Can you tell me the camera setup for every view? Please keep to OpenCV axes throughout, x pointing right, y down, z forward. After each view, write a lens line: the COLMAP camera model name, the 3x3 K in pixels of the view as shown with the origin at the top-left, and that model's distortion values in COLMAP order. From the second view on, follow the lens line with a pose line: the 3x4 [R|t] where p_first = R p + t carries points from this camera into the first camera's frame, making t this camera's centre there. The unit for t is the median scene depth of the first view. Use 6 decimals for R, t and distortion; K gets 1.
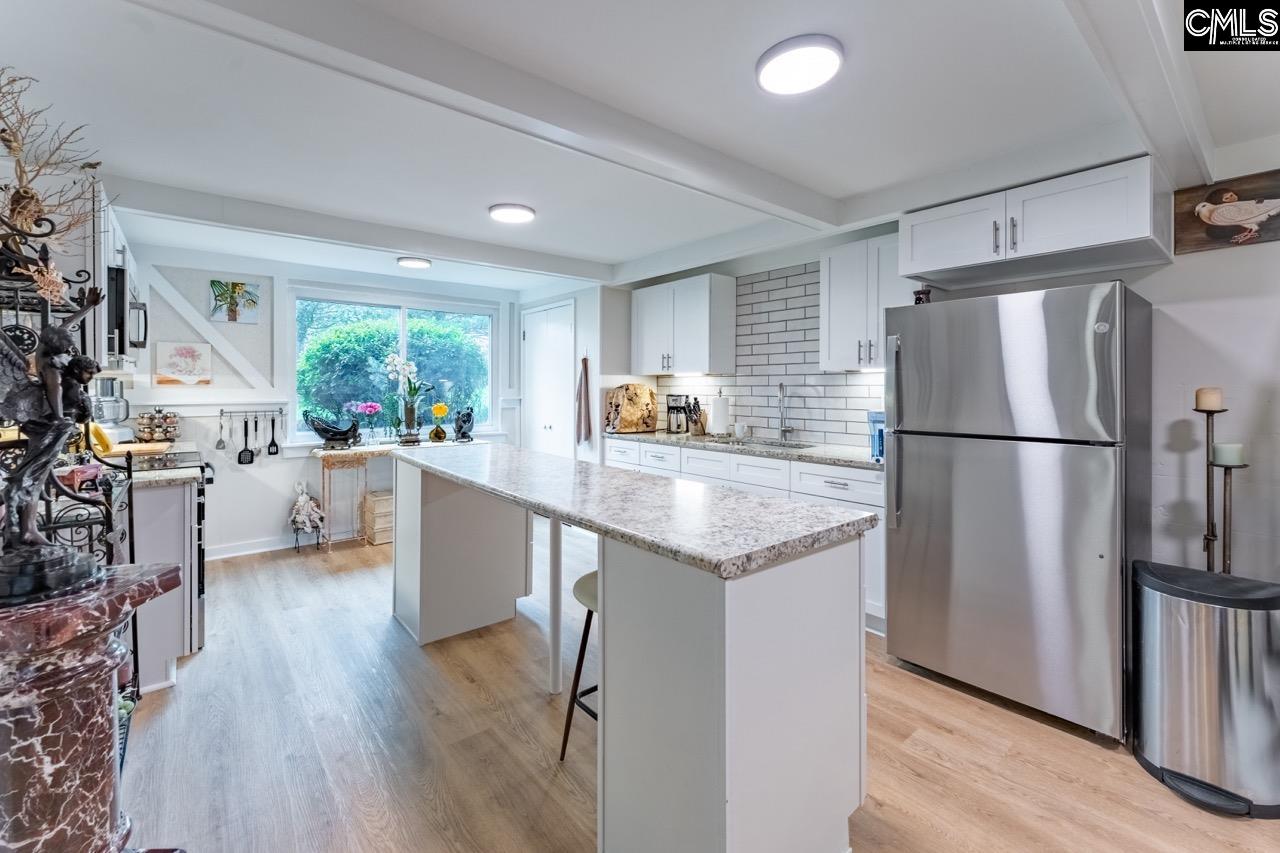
lens RADIAL K [[546.4, 0, 635.9], [0, 546.4, 387.6], [0, 0, 1]] dist [-0.001263, -0.000133]
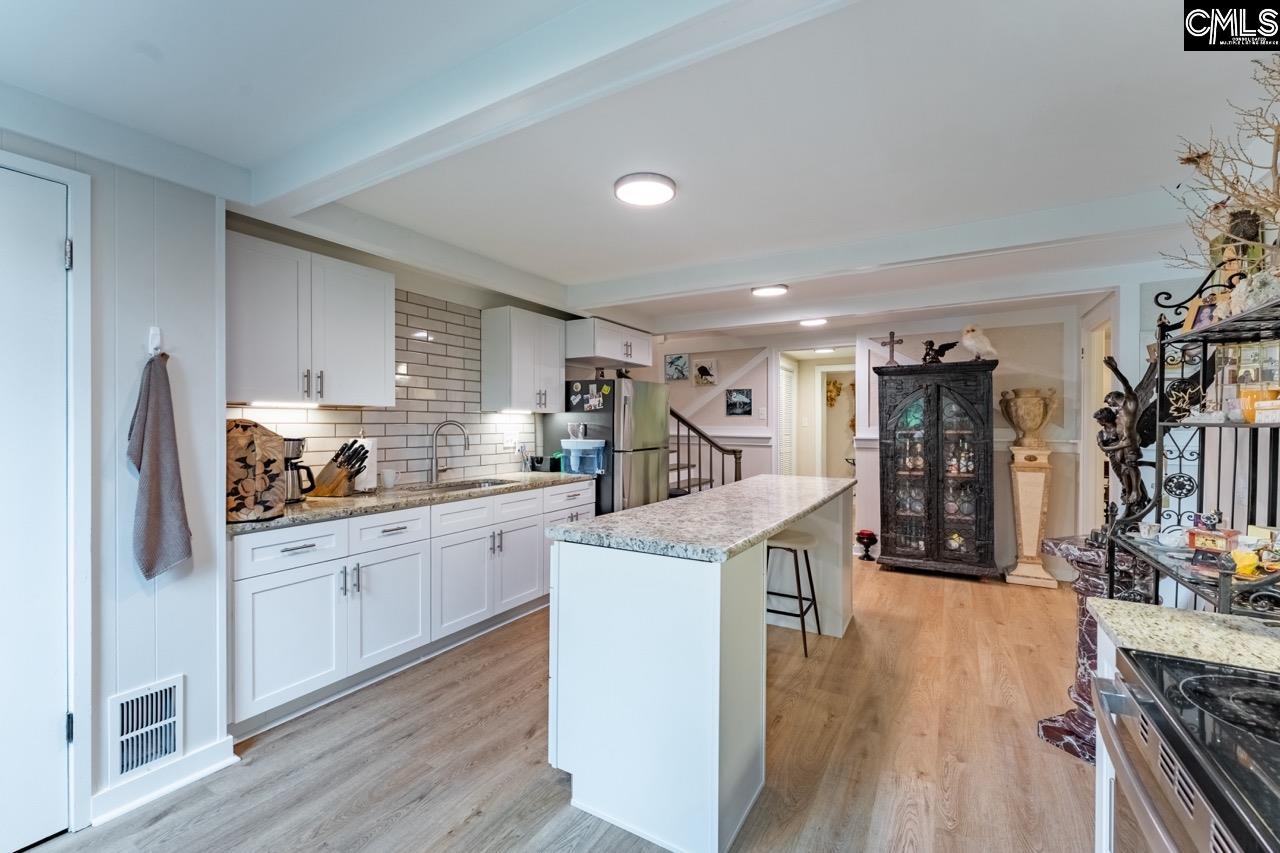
lens RADIAL K [[514.5, 0, 640.0], [0, 514.5, 426.5], [0, 0, 1]] dist [0.000950, 0.000069]
pose [[-0.337664, -0.006291, 0.941246, -0.750718], [-0.005254, 0.999975, 0.004799, -0.004958], [-0.941252, -0.003325, -0.337688, 1.060730]]
